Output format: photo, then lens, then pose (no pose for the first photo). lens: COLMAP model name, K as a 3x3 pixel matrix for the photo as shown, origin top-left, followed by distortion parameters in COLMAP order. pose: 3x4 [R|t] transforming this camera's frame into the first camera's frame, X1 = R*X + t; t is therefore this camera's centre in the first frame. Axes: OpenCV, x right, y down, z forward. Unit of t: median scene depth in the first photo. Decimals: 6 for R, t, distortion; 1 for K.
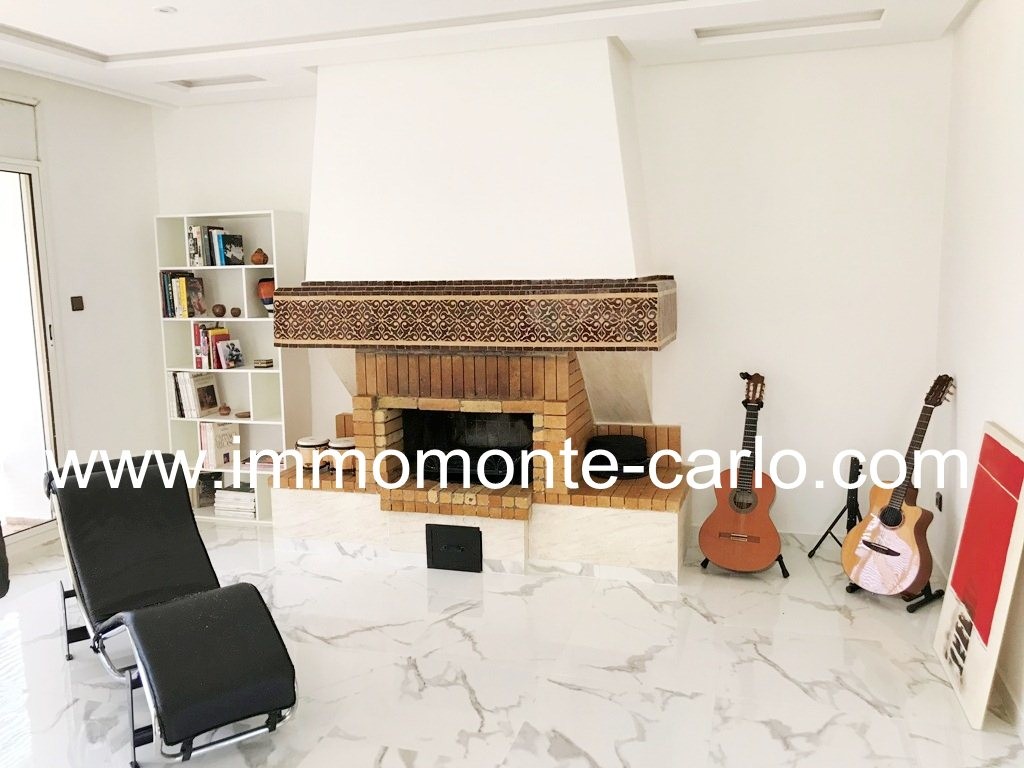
lens RADIAL K [[833.3, 0, 512.0], [0, 833.3, 384.0], [0, 0, 1]] dist [0.064179, -0.095788]
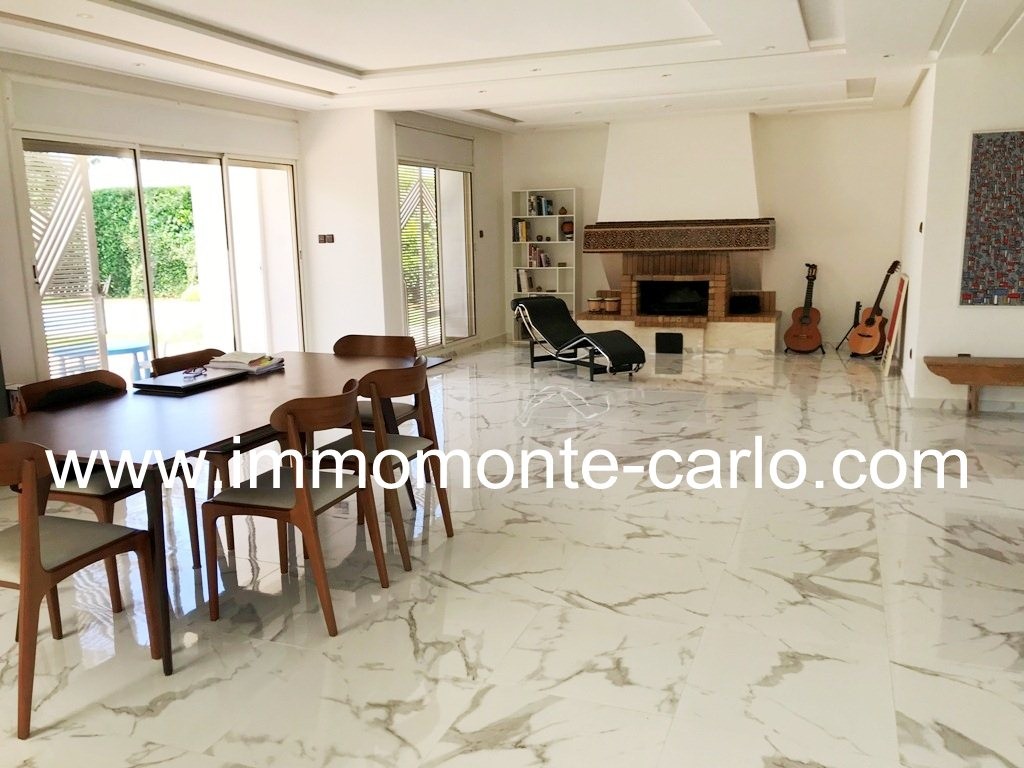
lens RADIAL K [[833.3, 0, 512.0], [0, 833.3, 384.0], [0, 0, 1]] dist [0.064179, -0.095788]
pose [[0.997093, 0.011827, -0.075272, -0.315095], [-0.007990, 0.998663, 0.051074, 0.193306], [0.075775, -0.050324, 0.995854, -1.226989]]
